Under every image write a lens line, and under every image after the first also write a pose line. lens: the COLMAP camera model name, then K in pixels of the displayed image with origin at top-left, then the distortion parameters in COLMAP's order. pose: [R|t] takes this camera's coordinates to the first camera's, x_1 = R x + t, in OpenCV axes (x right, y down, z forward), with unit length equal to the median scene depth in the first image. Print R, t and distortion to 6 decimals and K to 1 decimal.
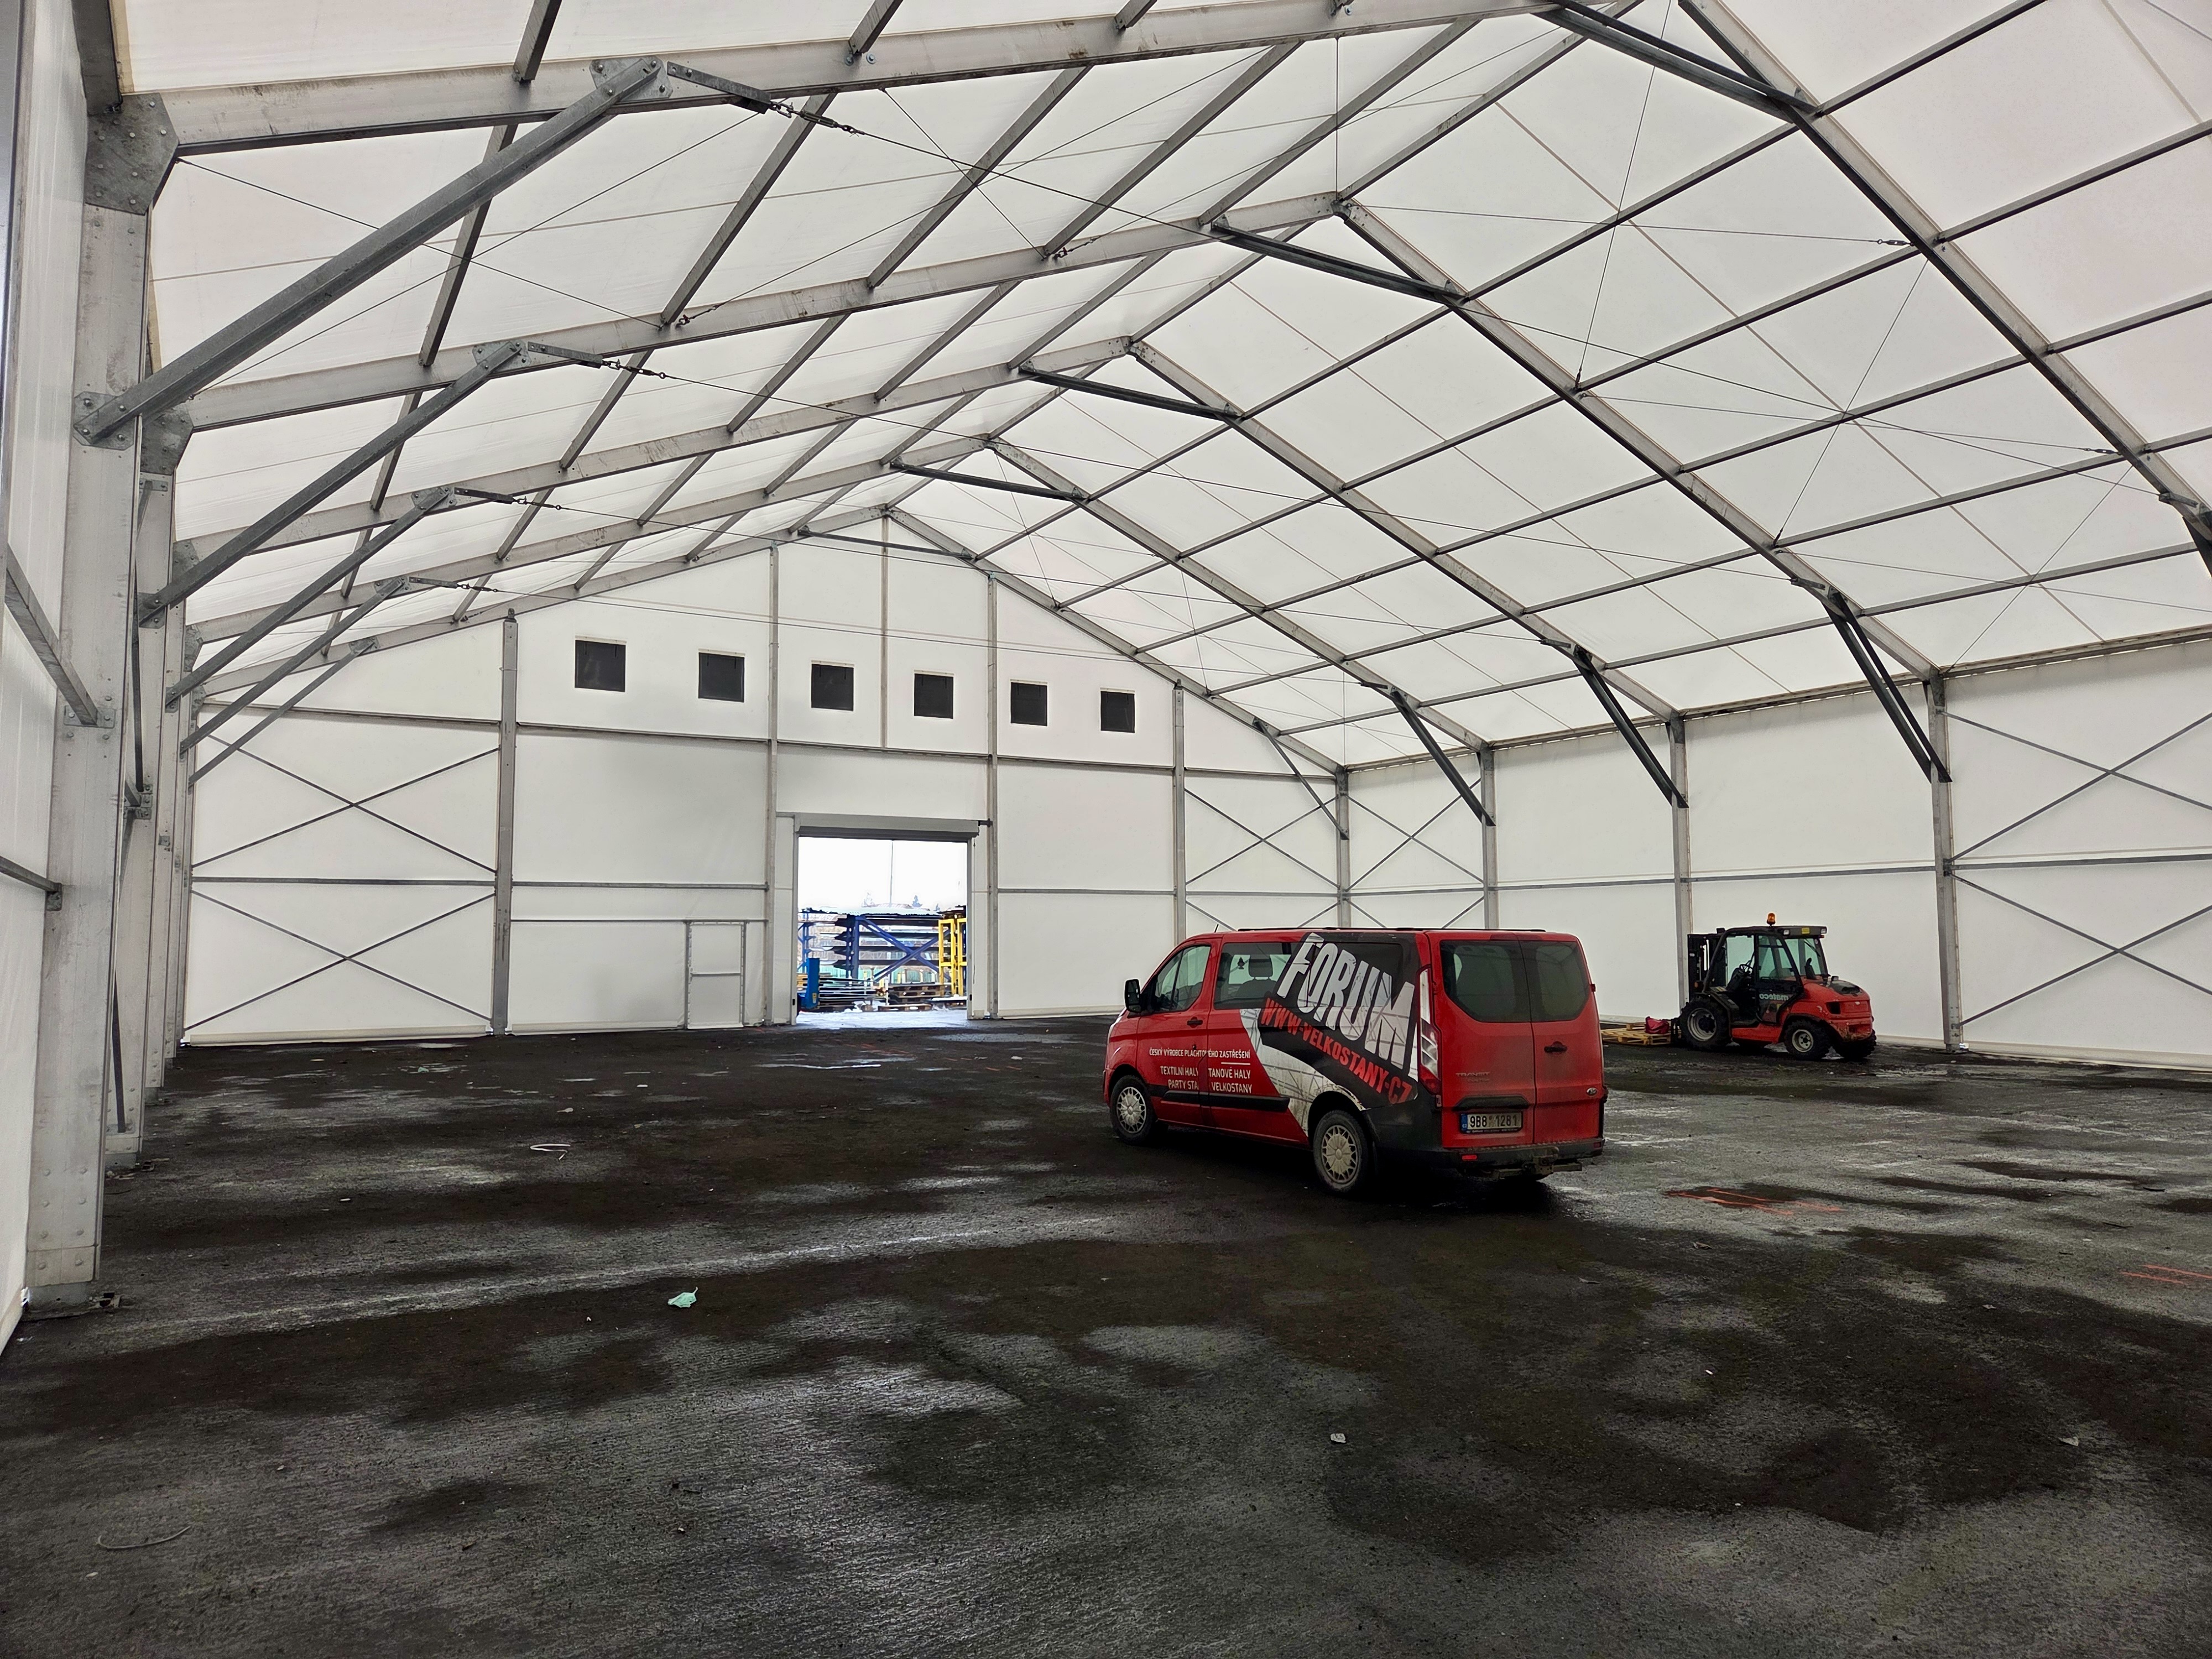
lens RADIAL K [[1474.6, 0, 1104.9], [0, 1474.6, 830.1], [0, 0, 1]] dist [0.048068, -0.038960]
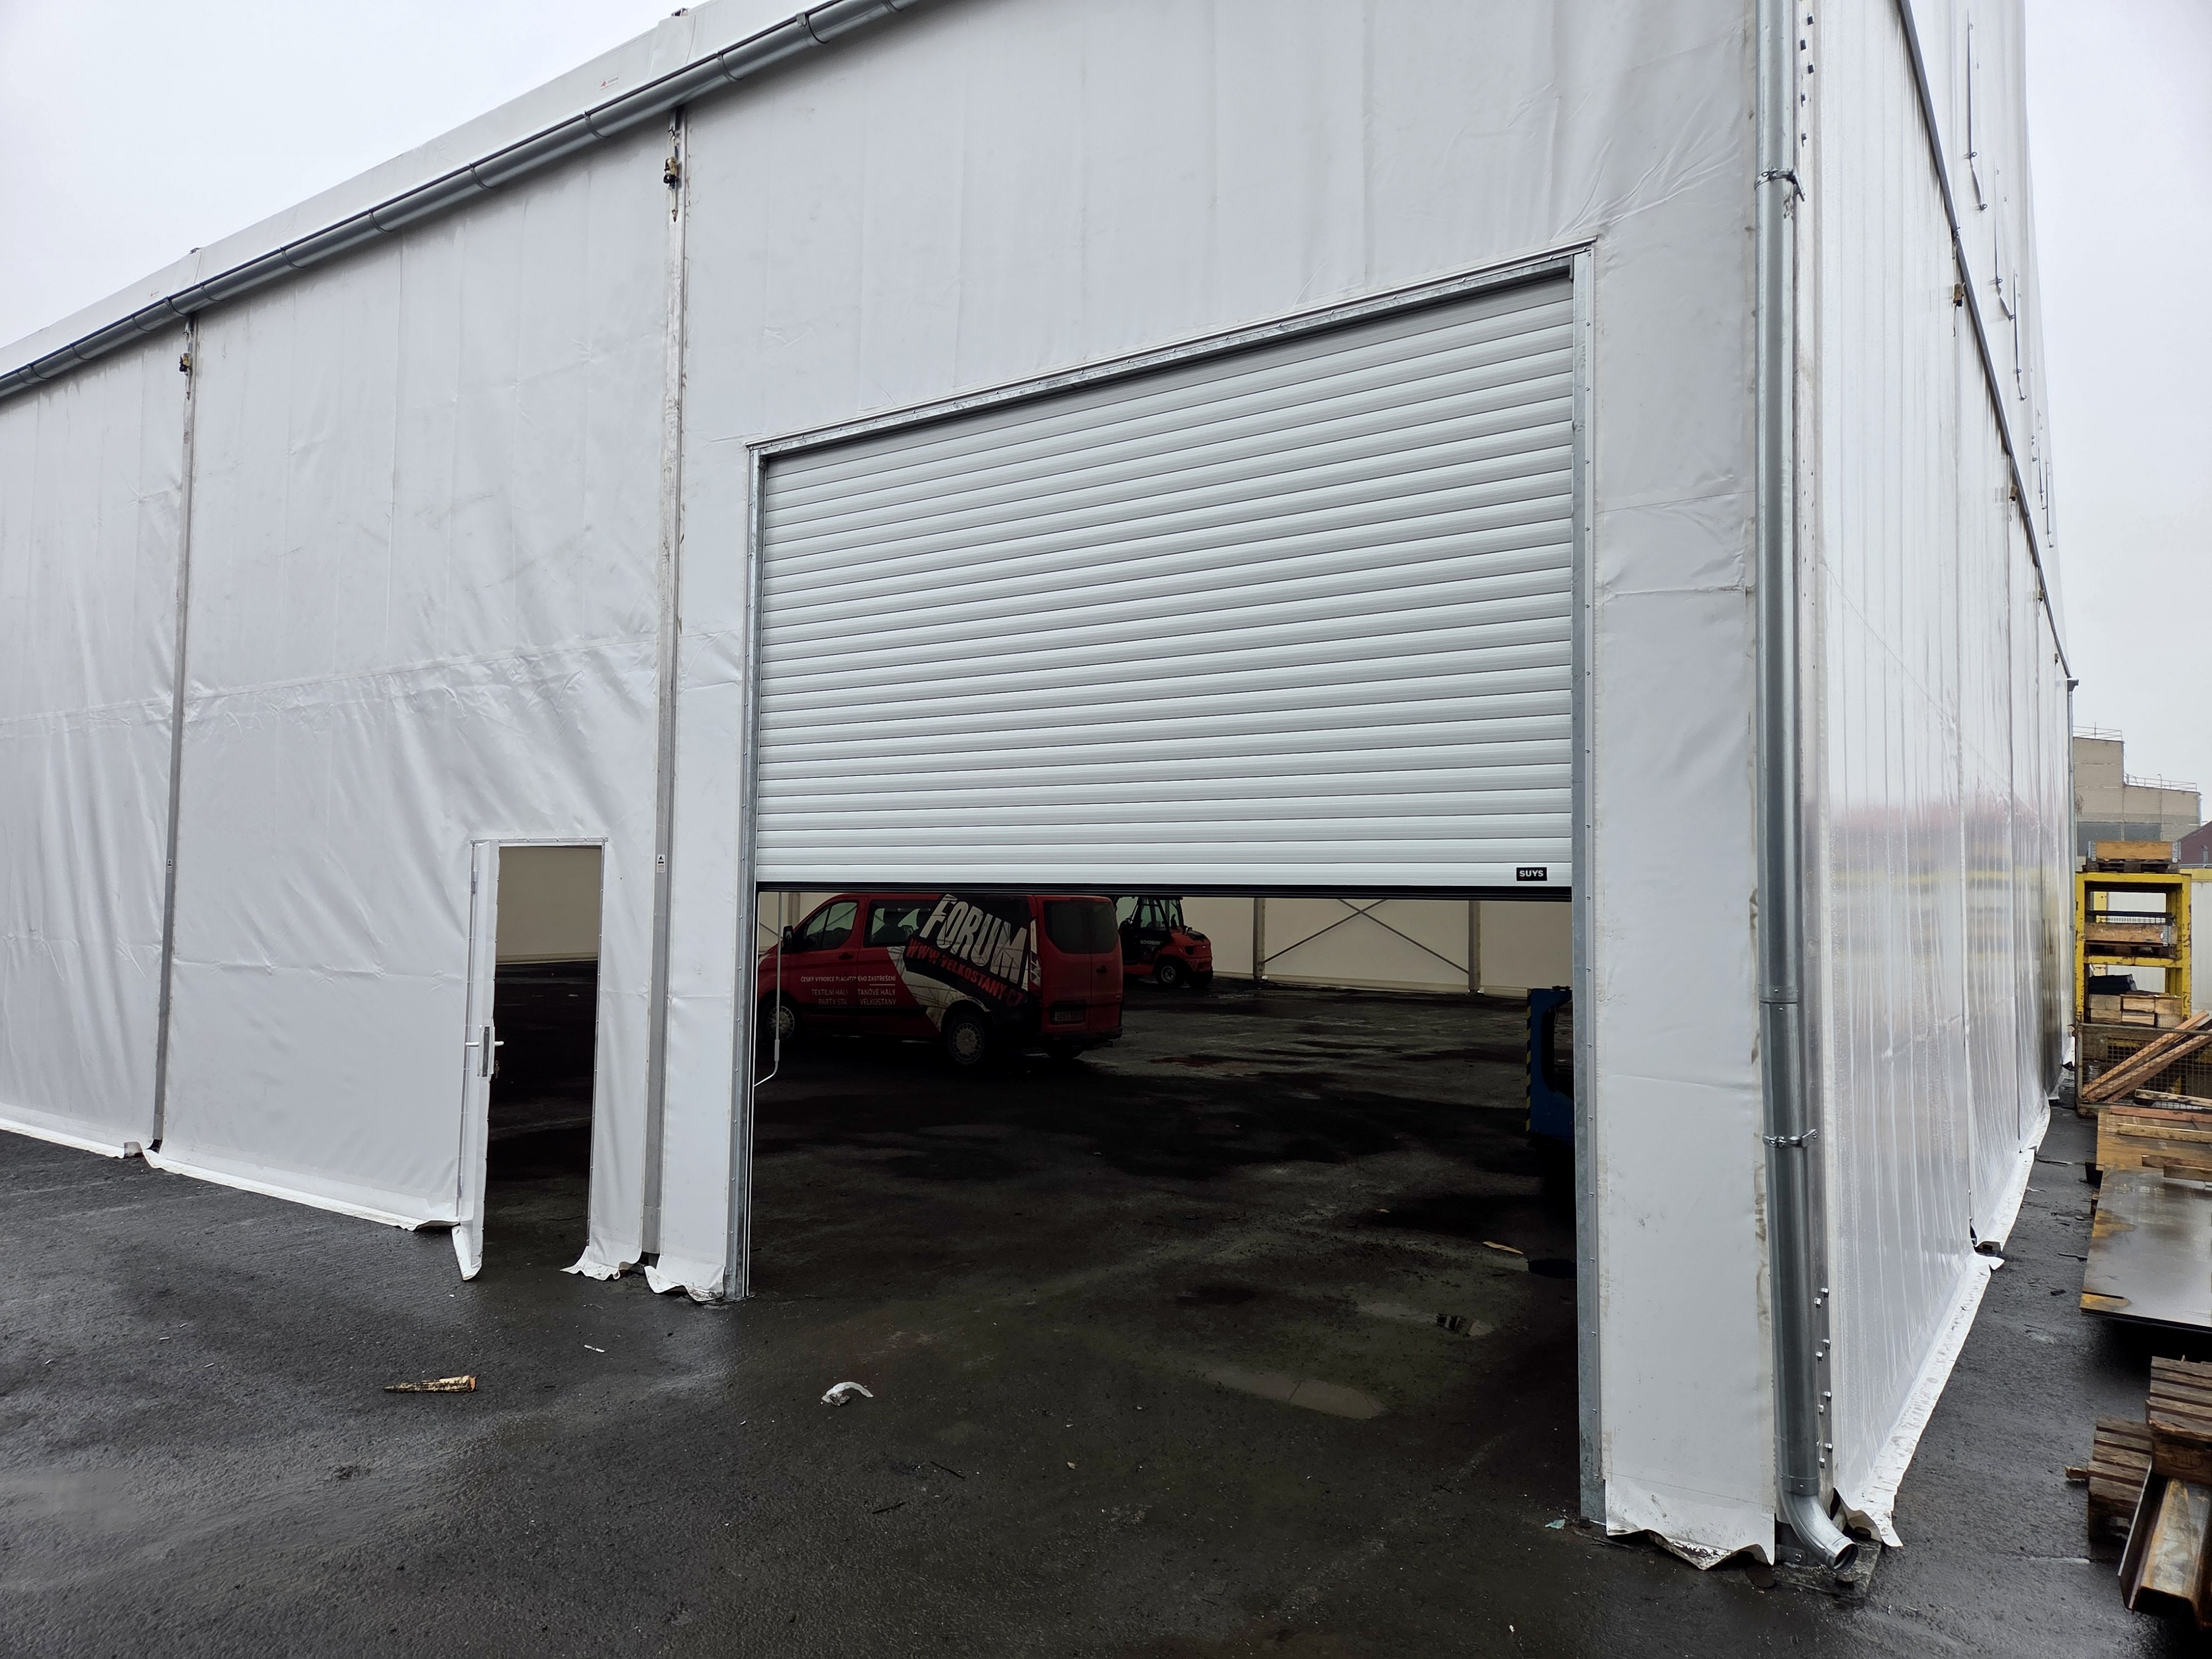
lens RADIAL K [[1474.6, 0, 1097.8], [0, 1474.6, 828.0], [0, 0, 1]] dist [0.048068, -0.038960]
pose [[0.903246, 0.033969, 0.427777, -0.324254], [-0.046871, 0.998707, 0.019663, -0.029363], [-0.426556, -0.037811, 0.903670, -0.354219]]
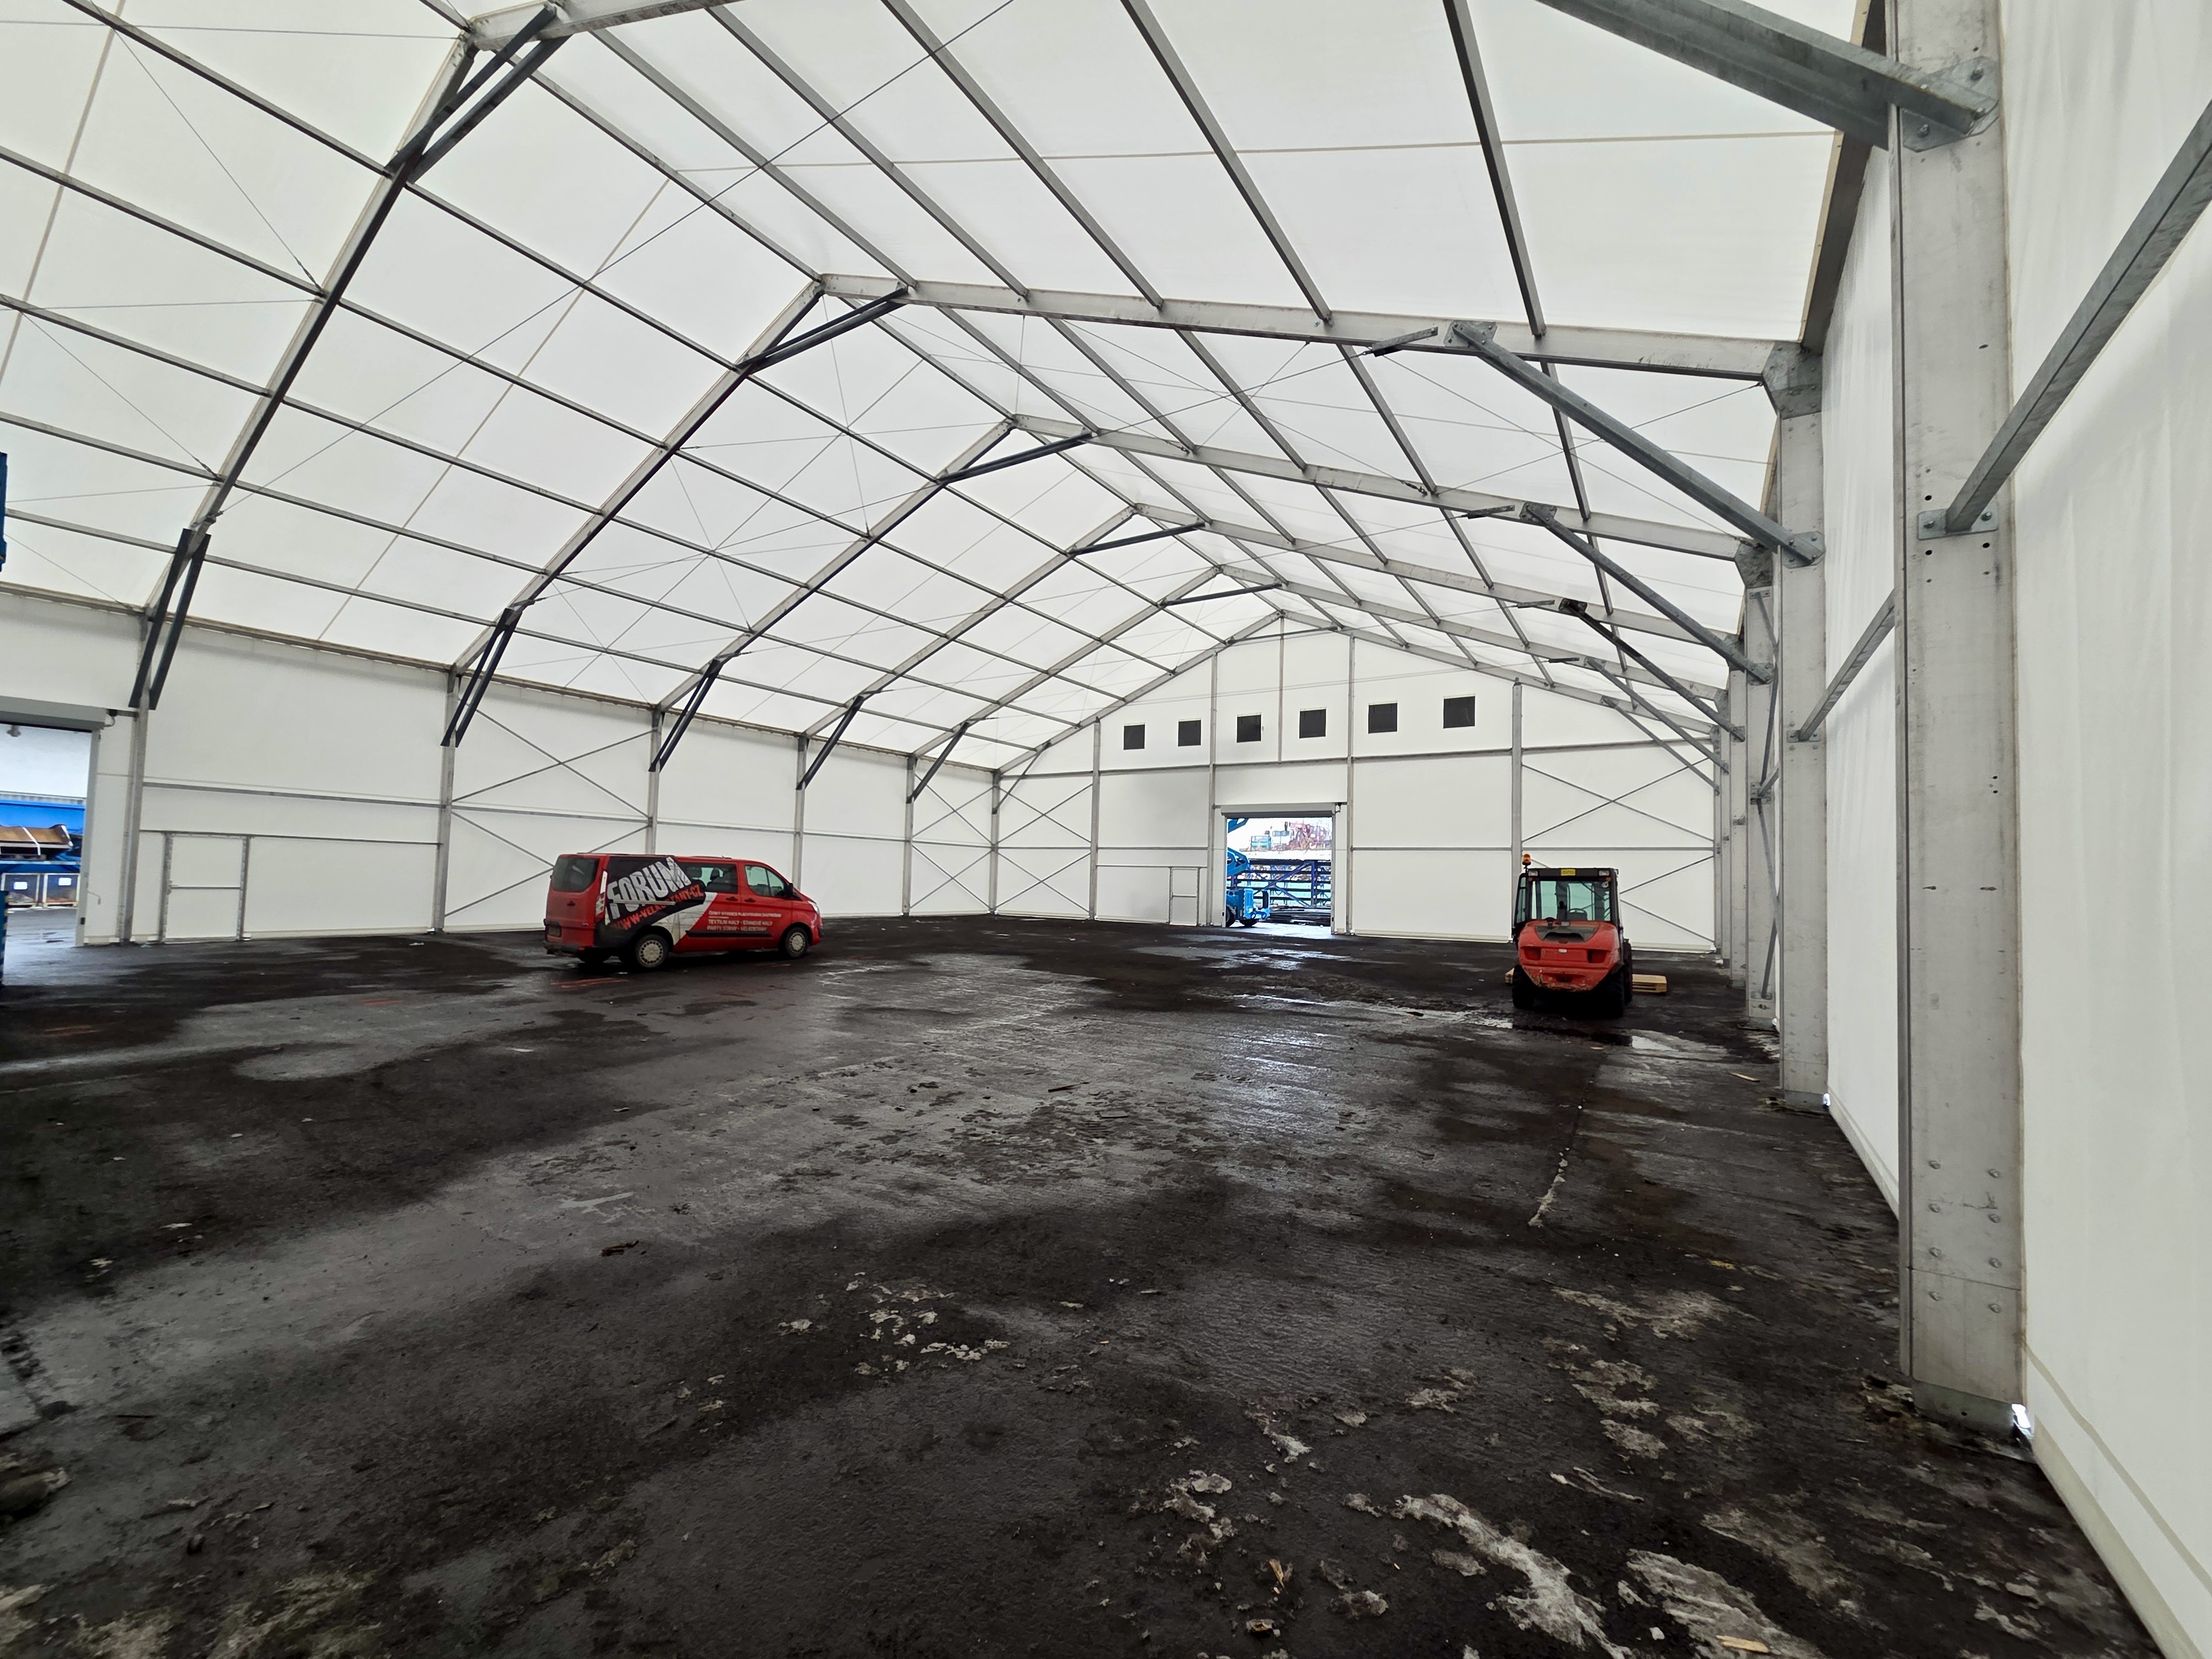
lens RADIAL K [[898.2, 0, 1094.9], [0, 898.2, 829.1], [0, 0, 1]] dist [-0.002540, -0.000390]
pose [[0.441924, -0.033631, -0.896422, 1.557452], [0.042968, 0.998944, -0.016295, 0.062723], [0.896023, -0.031316, 0.442902, 0.929833]]
